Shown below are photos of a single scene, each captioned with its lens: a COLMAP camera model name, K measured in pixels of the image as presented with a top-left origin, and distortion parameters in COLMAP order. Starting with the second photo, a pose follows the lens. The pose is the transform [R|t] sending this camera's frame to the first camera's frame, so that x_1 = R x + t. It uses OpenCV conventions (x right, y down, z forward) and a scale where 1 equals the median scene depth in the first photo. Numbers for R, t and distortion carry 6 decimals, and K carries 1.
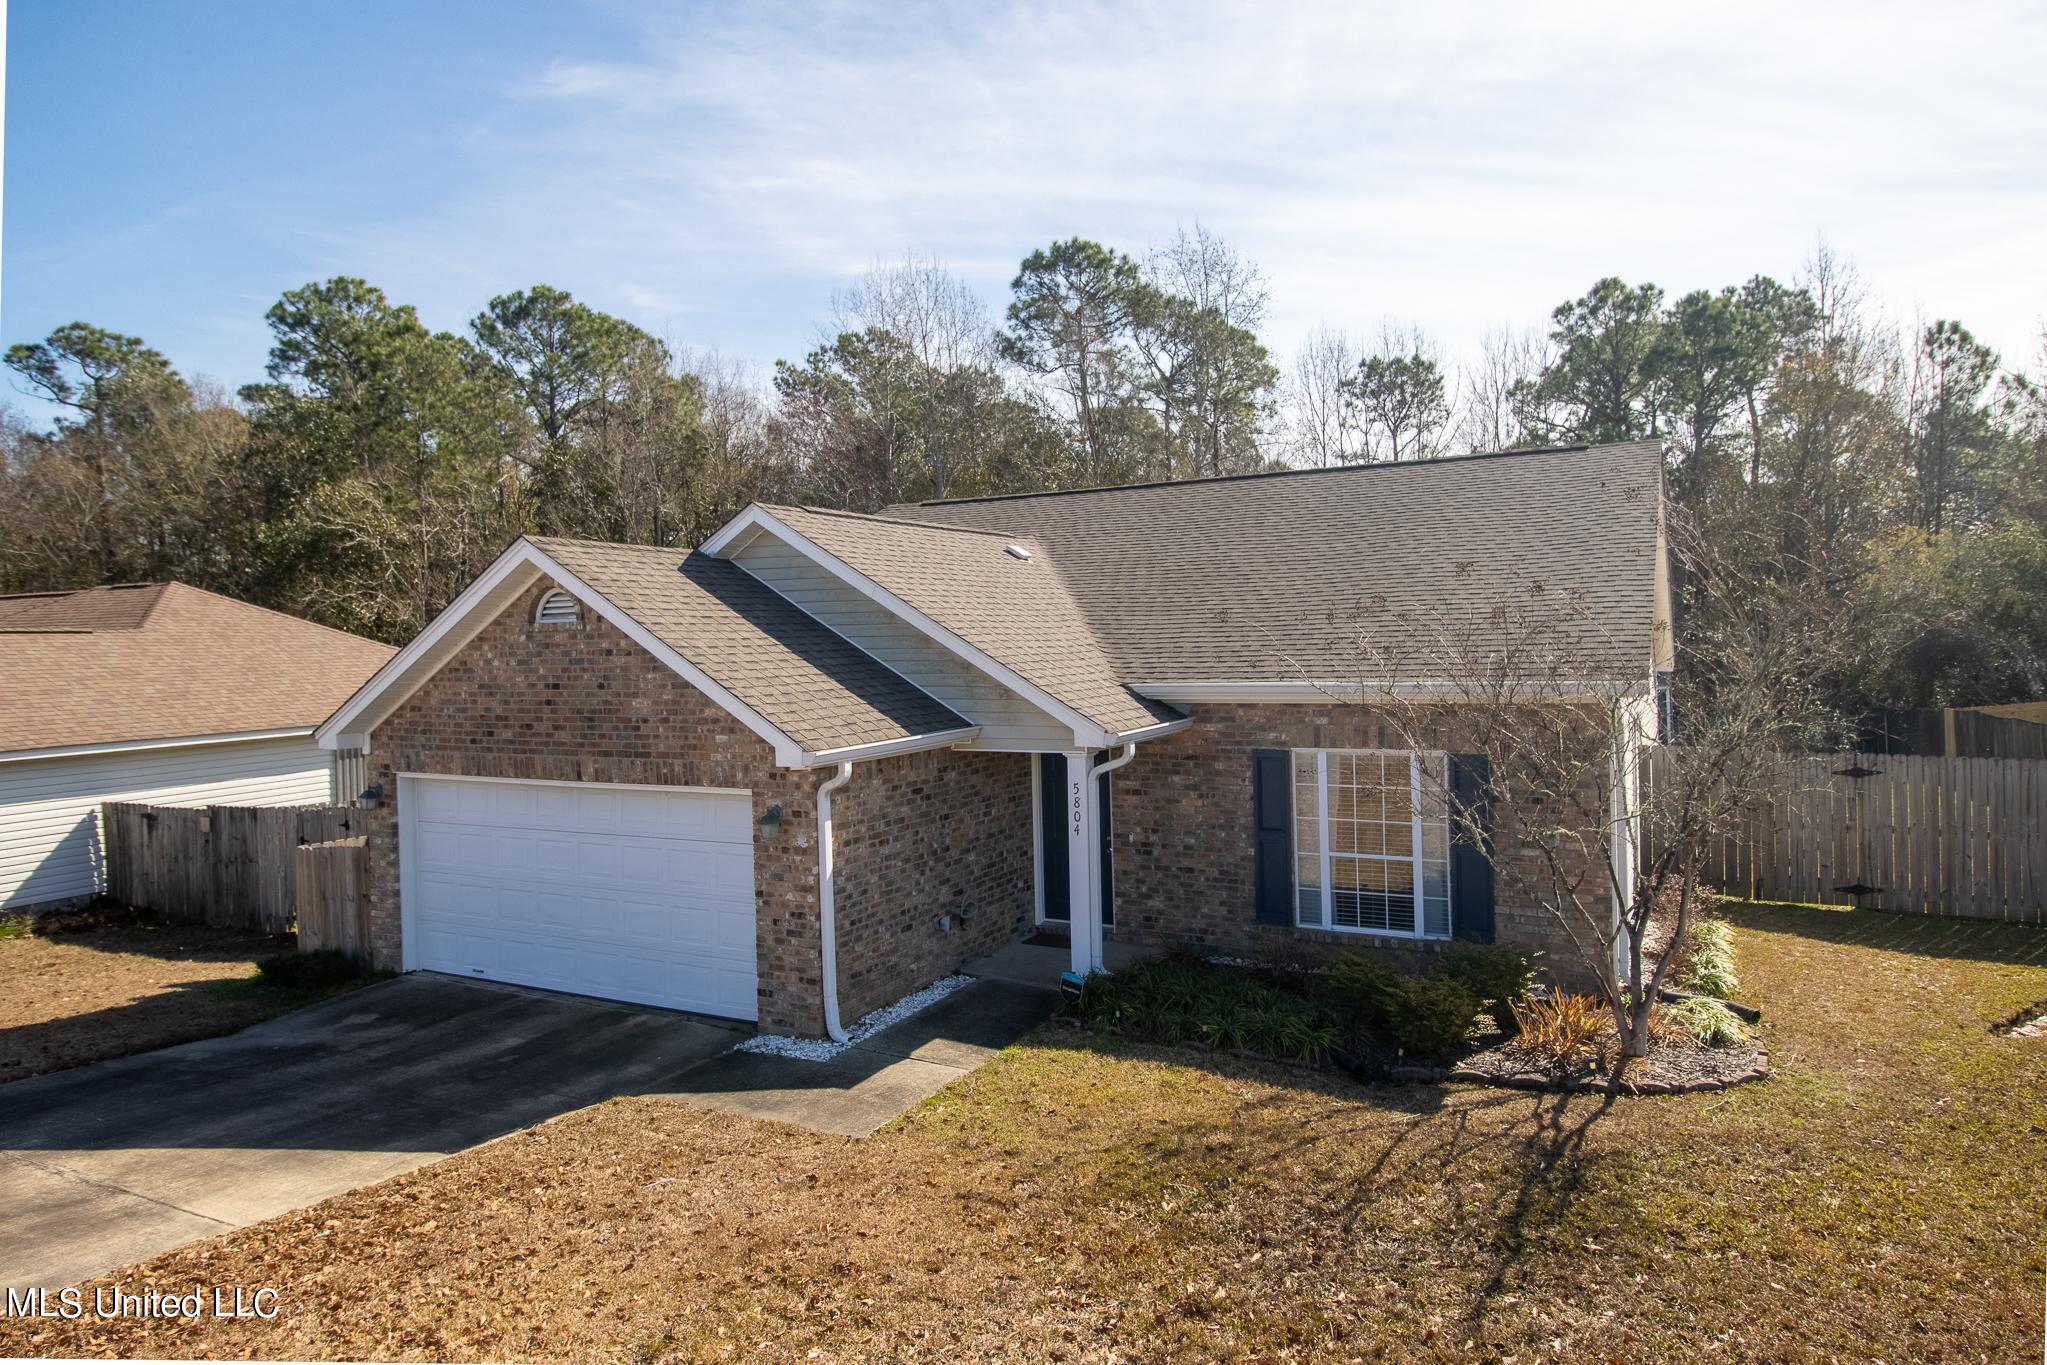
lens RADIAL K [[1247.1, 0, 1024.1], [0, 1247.1, 678.6], [0, 0, 1]] dist [0.007510, -0.003781]
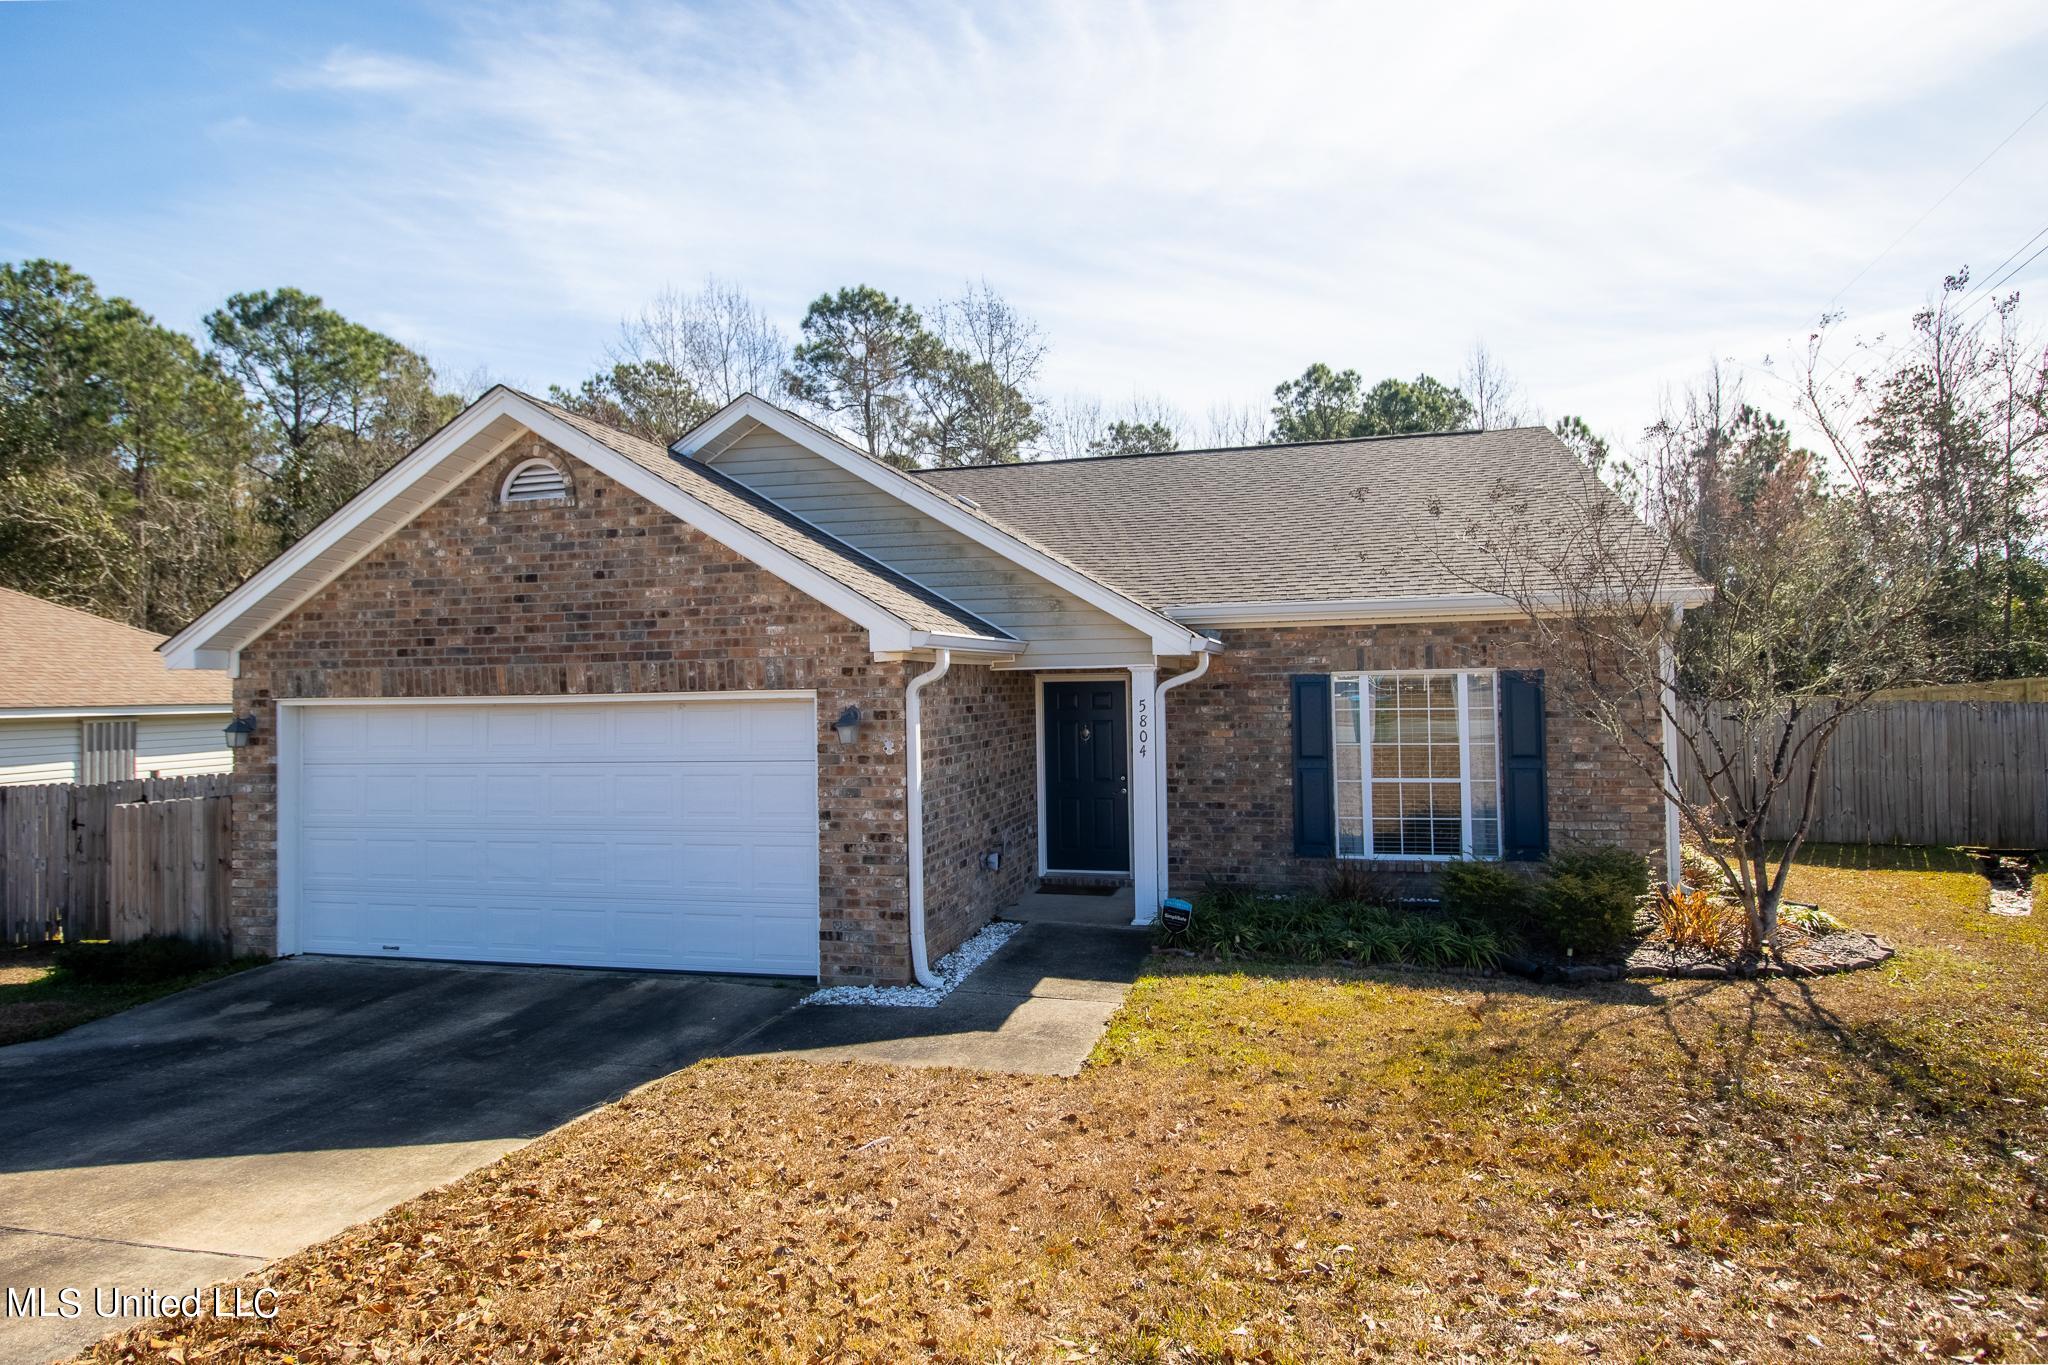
lens RADIAL K [[1136.1, 0, 1020.1], [0, 1136.1, 678.5], [0, 0, 1]] dist [0.001862, -0.004008]
pose [[0.970323, 0.009695, 0.241619, -0.237619], [0.002210, 0.998799, -0.048951, 0.104826], [-0.241804, 0.048032, 0.969136, 0.205338]]
